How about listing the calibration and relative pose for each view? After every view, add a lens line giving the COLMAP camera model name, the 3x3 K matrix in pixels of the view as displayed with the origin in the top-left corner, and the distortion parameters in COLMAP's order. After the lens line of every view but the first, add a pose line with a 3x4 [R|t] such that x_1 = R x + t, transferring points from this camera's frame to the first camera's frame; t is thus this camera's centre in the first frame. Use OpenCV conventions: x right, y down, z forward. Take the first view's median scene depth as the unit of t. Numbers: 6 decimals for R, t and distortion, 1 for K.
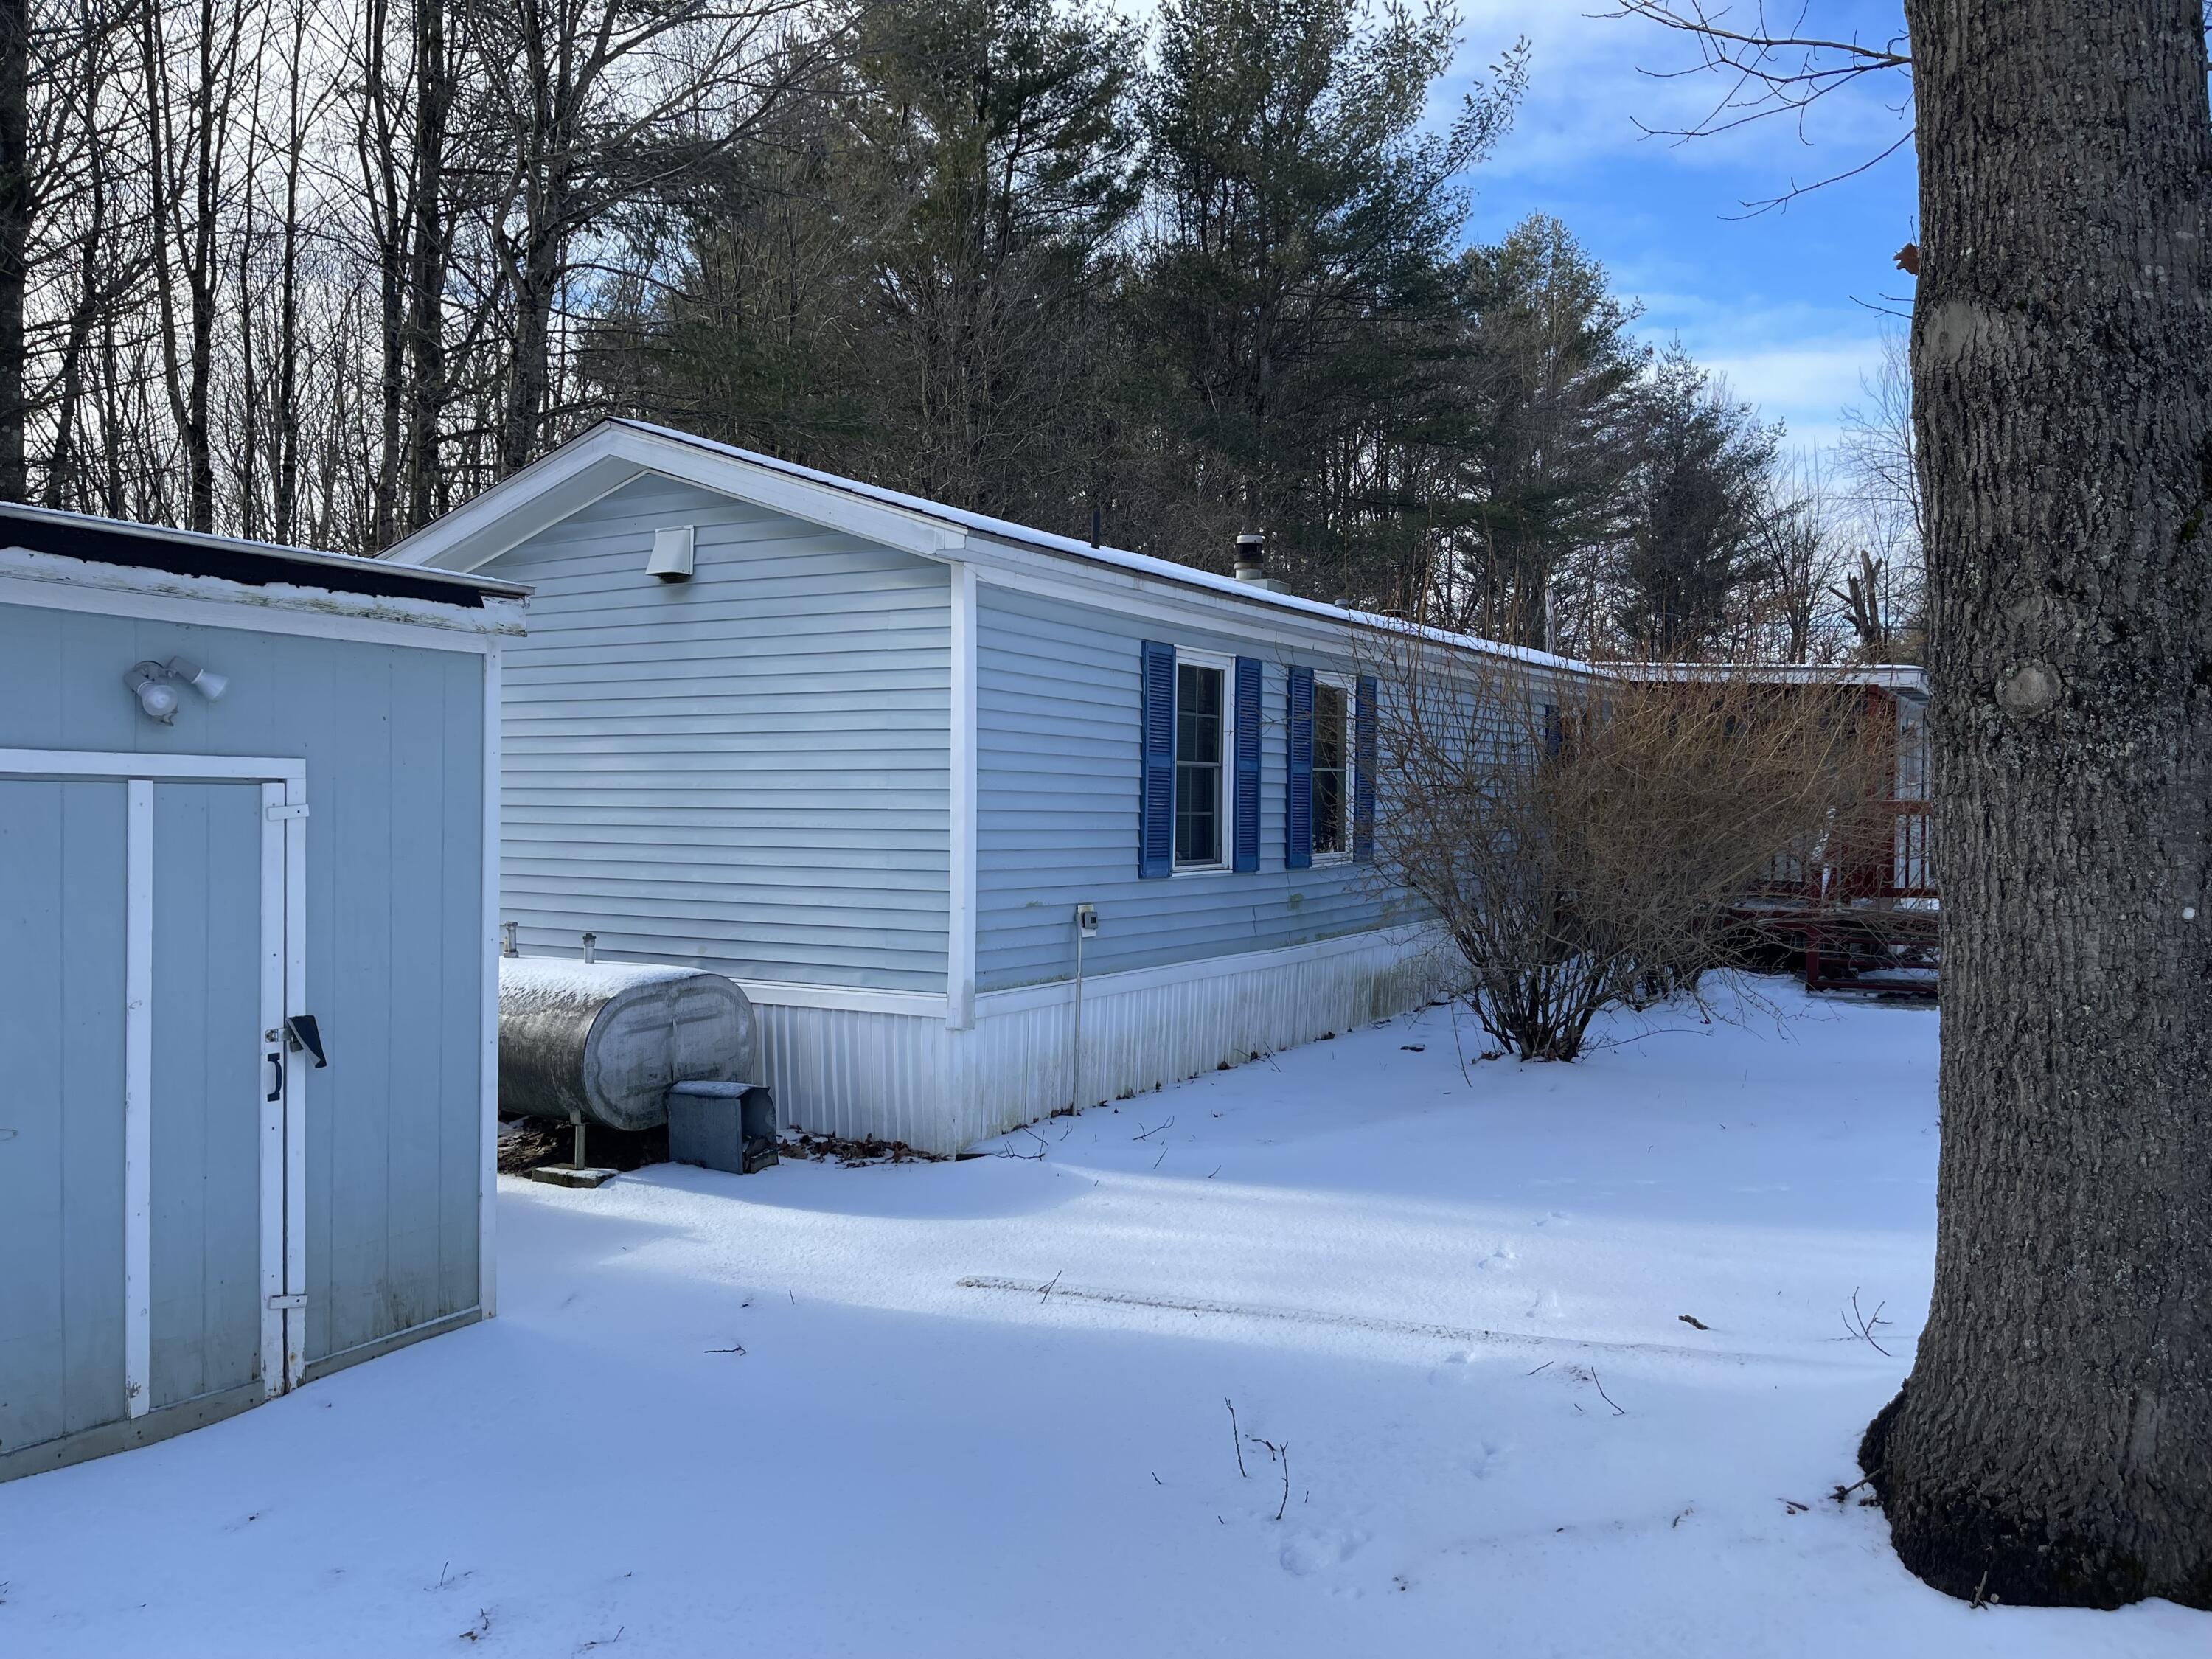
lens RADIAL K [[1660.1, 0, 1100.7], [0, 1660.1, 820.3], [0, 0, 1]] dist [0.024682, -0.009069]
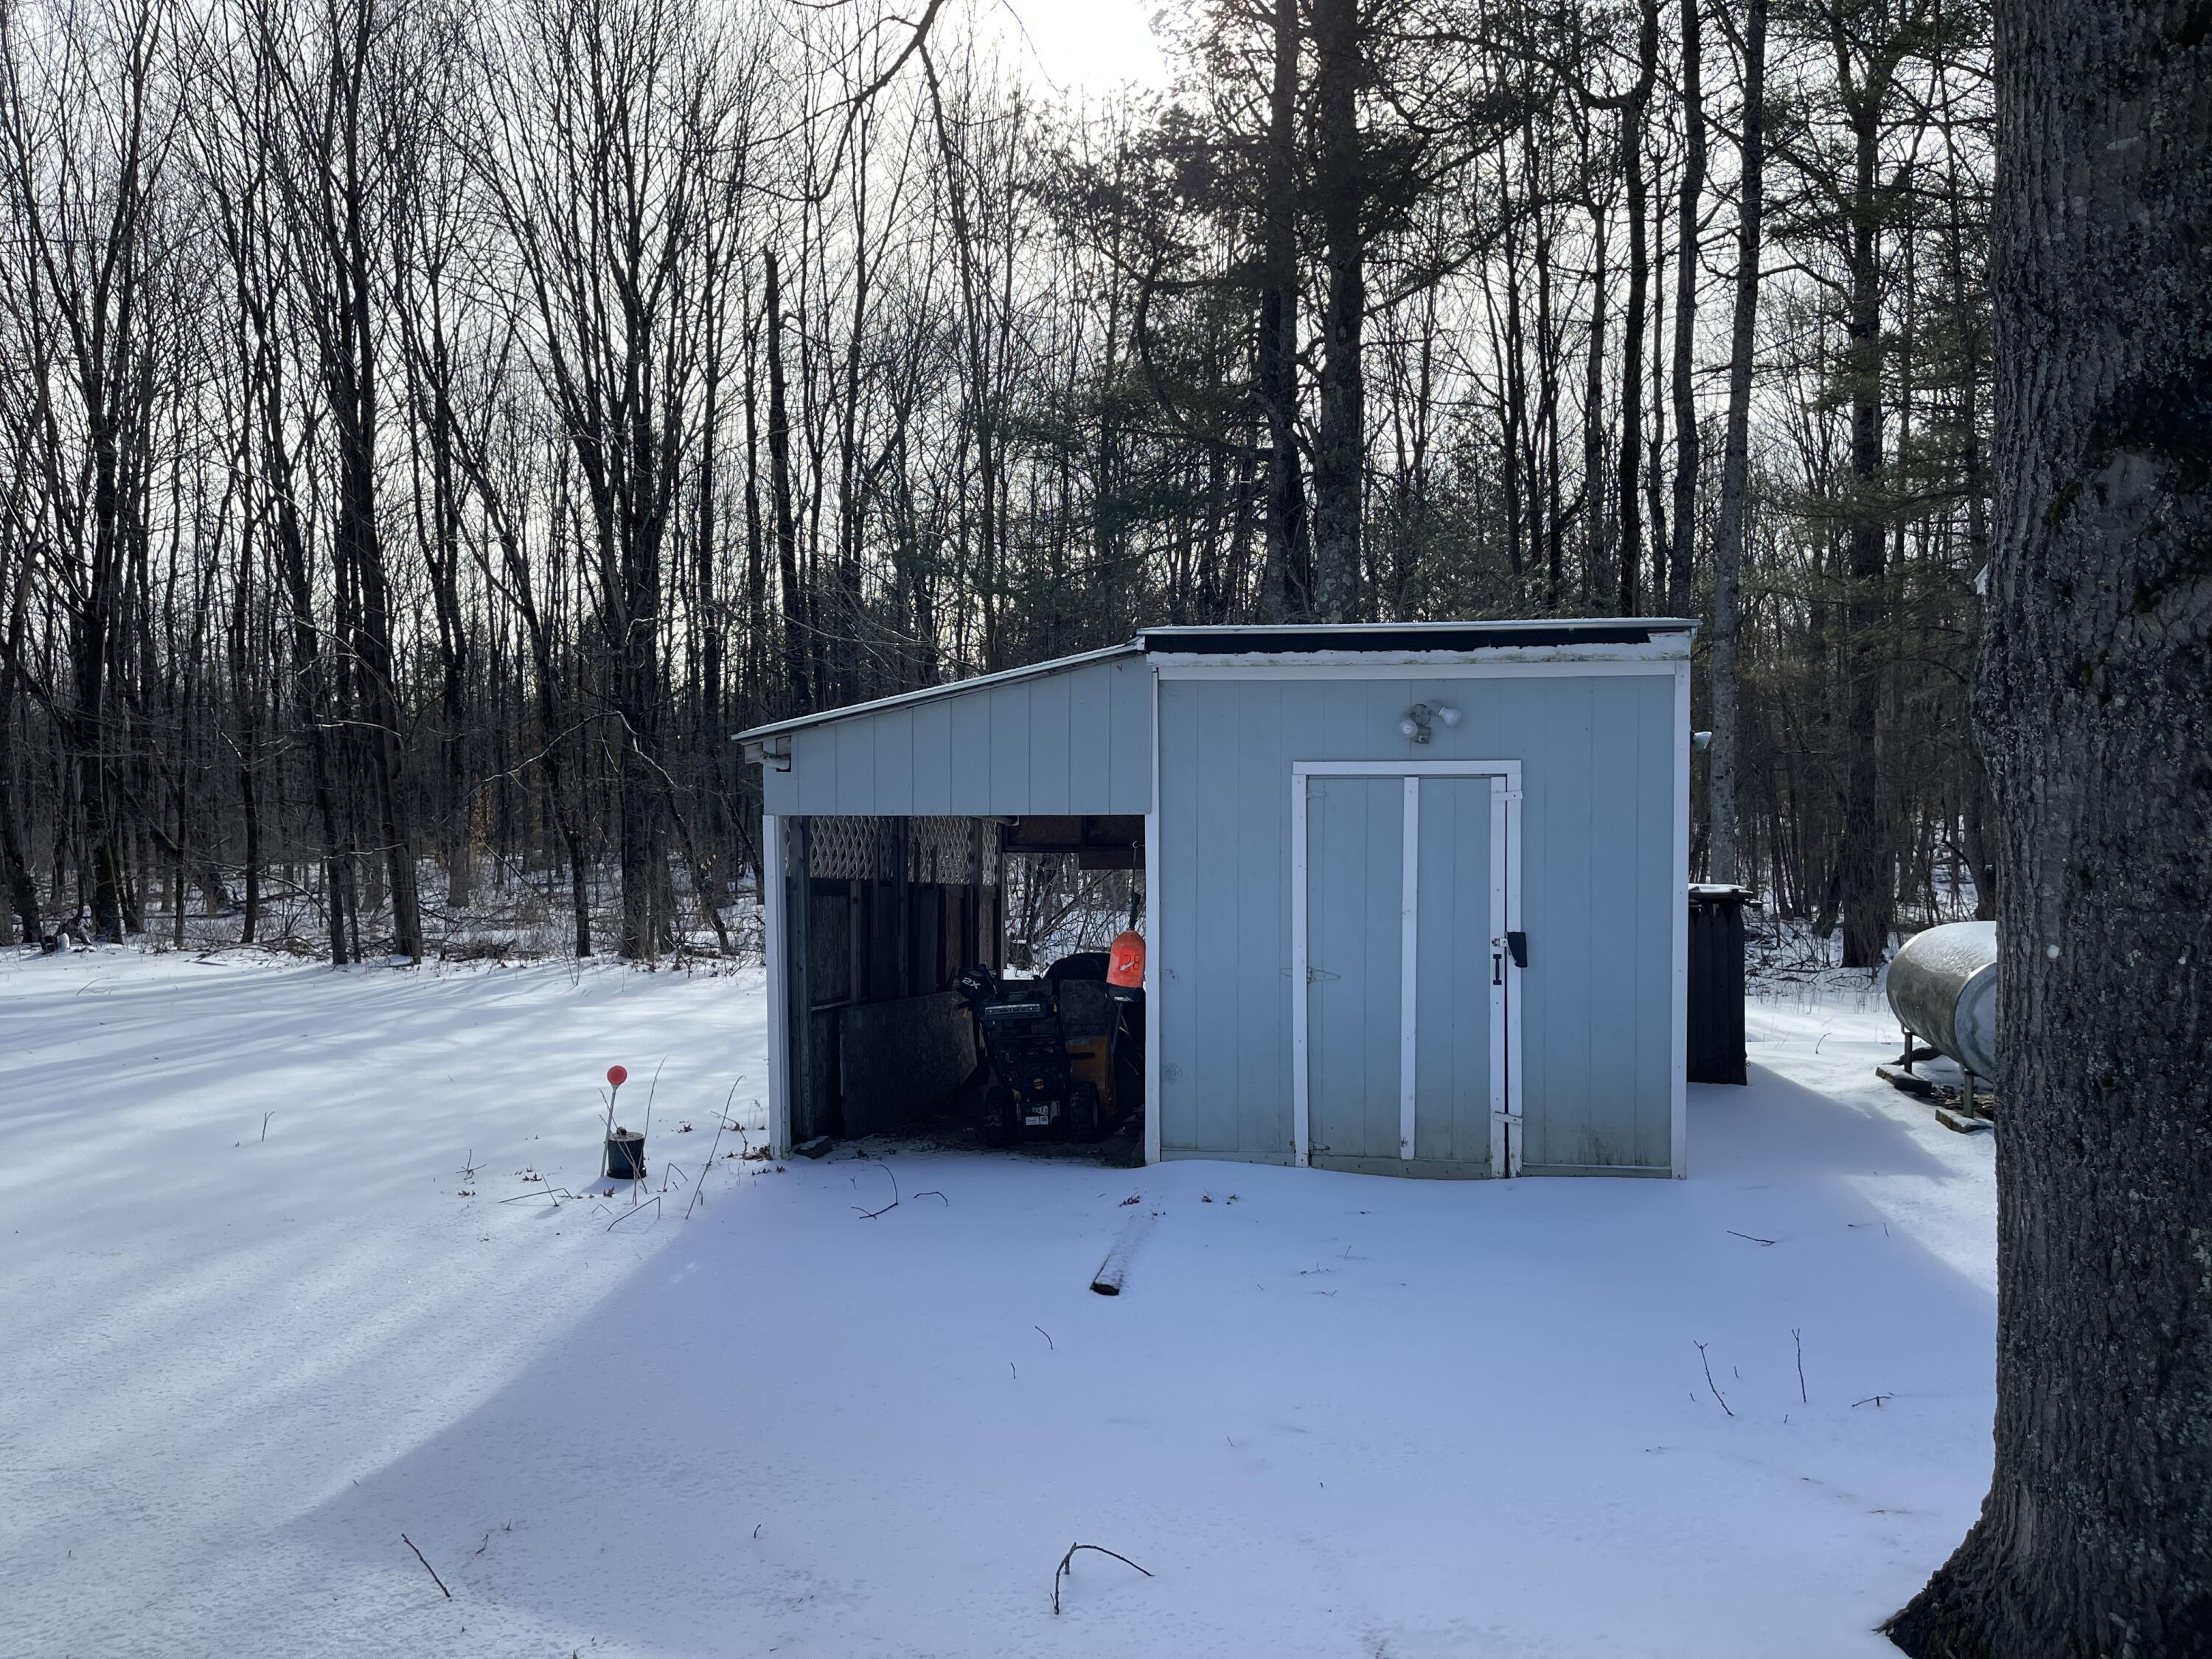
lens RADIAL K [[1660.1, 0, 1102.7], [0, 1660.1, 835.4], [0, 0, 1]] dist [0.024682, -0.009069]
pose [[0.335080, 0.032251, -0.941638, 0.801153], [0.001399, 0.999396, 0.034727, -0.021945], [0.942189, -0.012953, 0.334832, 0.150304]]
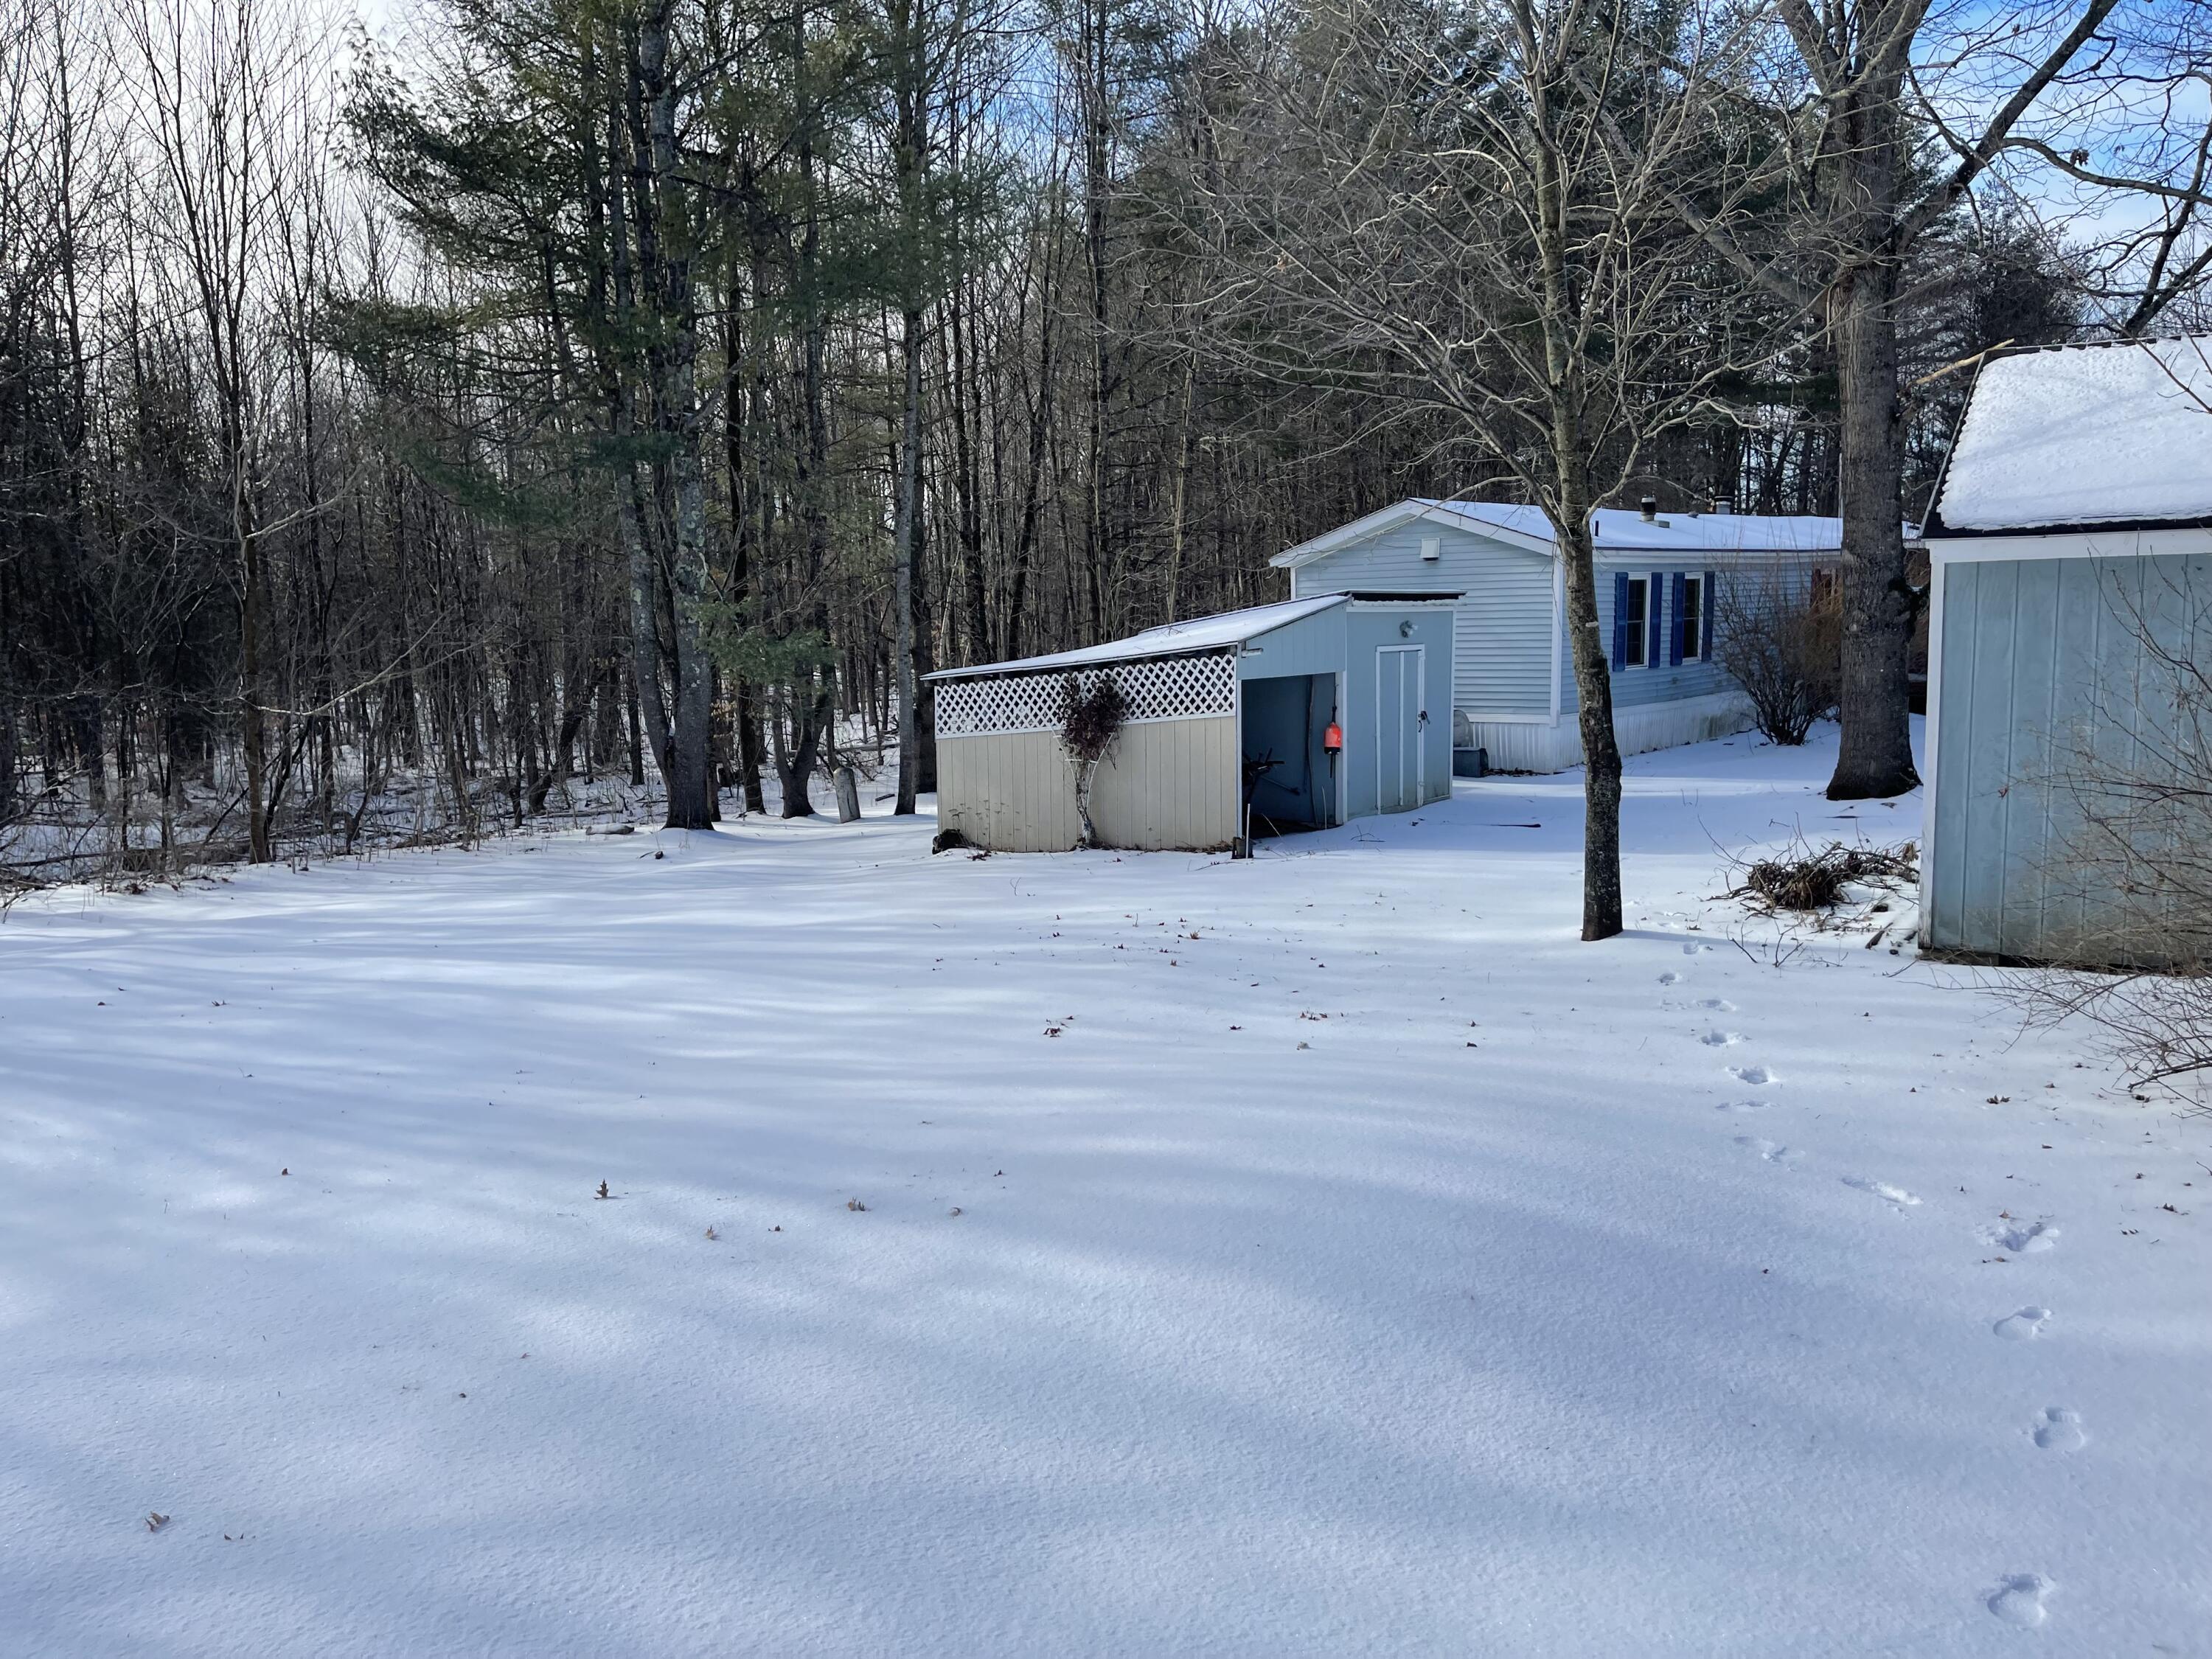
lens RADIAL K [[1660.1, 0, 1109.3], [0, 1660.1, 833.4], [0, 0, 1]] dist [0.024682, -0.009069]
pose [[0.985152, -0.005993, -0.171580, -0.535592], [0.027377, 0.992086, 0.122539, -0.091125], [0.169488, -0.125417, 0.977520, -2.880909]]
